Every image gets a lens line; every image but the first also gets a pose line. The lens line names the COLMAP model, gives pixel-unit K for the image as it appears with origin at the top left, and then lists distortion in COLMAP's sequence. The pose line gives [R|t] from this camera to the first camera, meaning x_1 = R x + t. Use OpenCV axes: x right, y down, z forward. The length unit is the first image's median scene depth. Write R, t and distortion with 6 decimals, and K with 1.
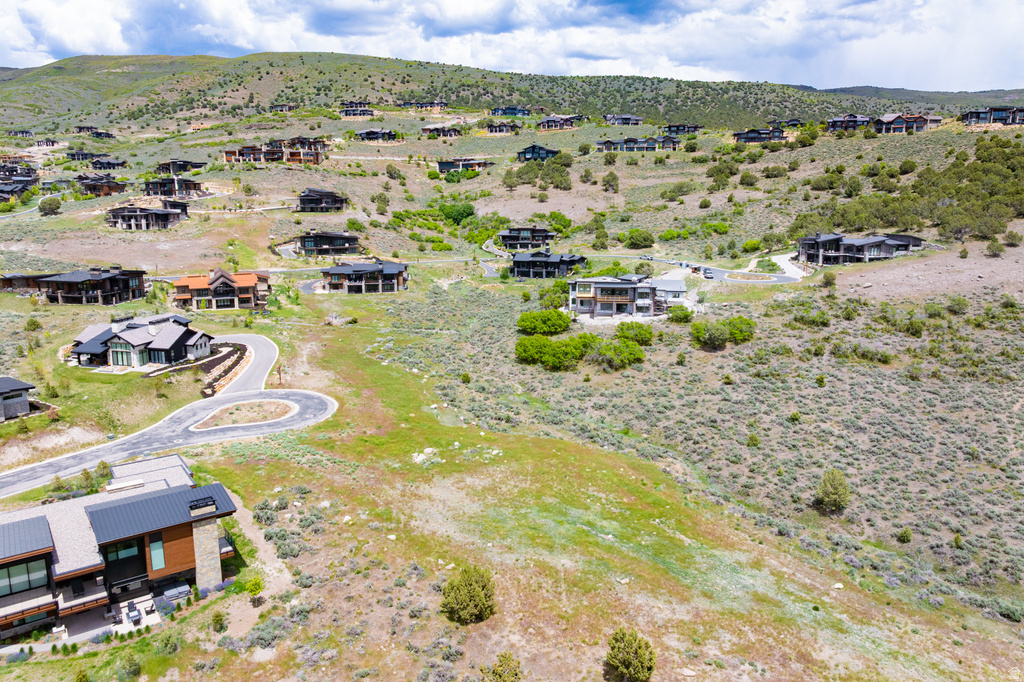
lens RADIAL K [[720.1, 0, 508.3], [0, 720.1, 335.1], [0, 0, 1]] dist [-0.044544, 0.011836]
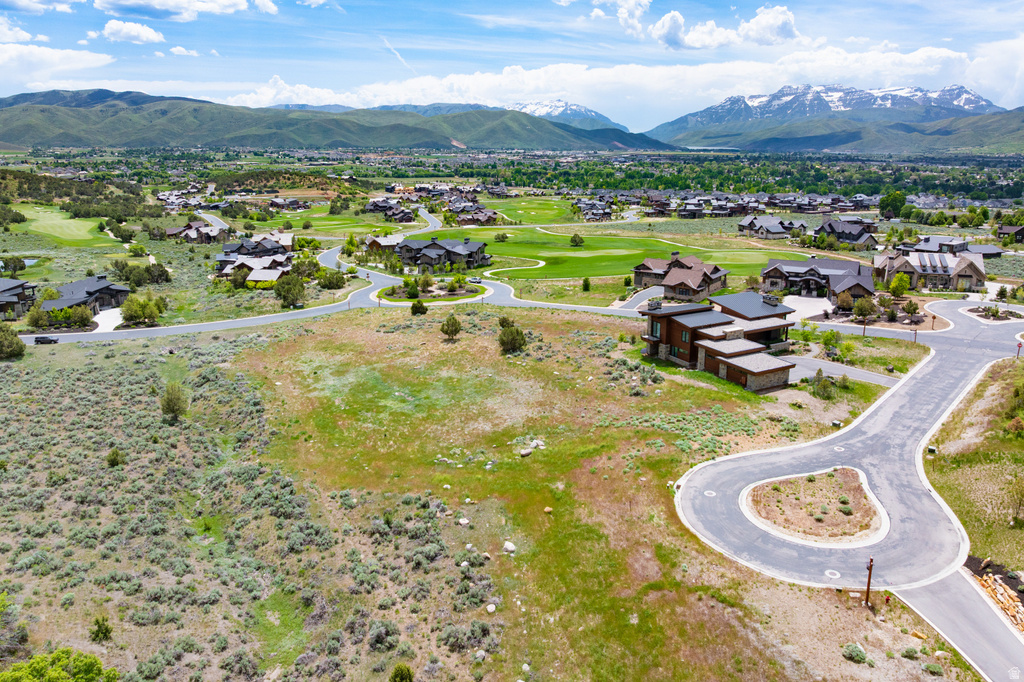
lens RADIAL K [[720.1, 0, 518.6], [0, 720.1, 311.2], [0, 0, 1]] dist [-0.044544, 0.011836]
pose [[-0.988892, -0.028566, 0.145868, -0.171180], [0.036592, 0.904372, 0.425174, -0.262480], [-0.144065, 0.425789, -0.893280, 1.307897]]
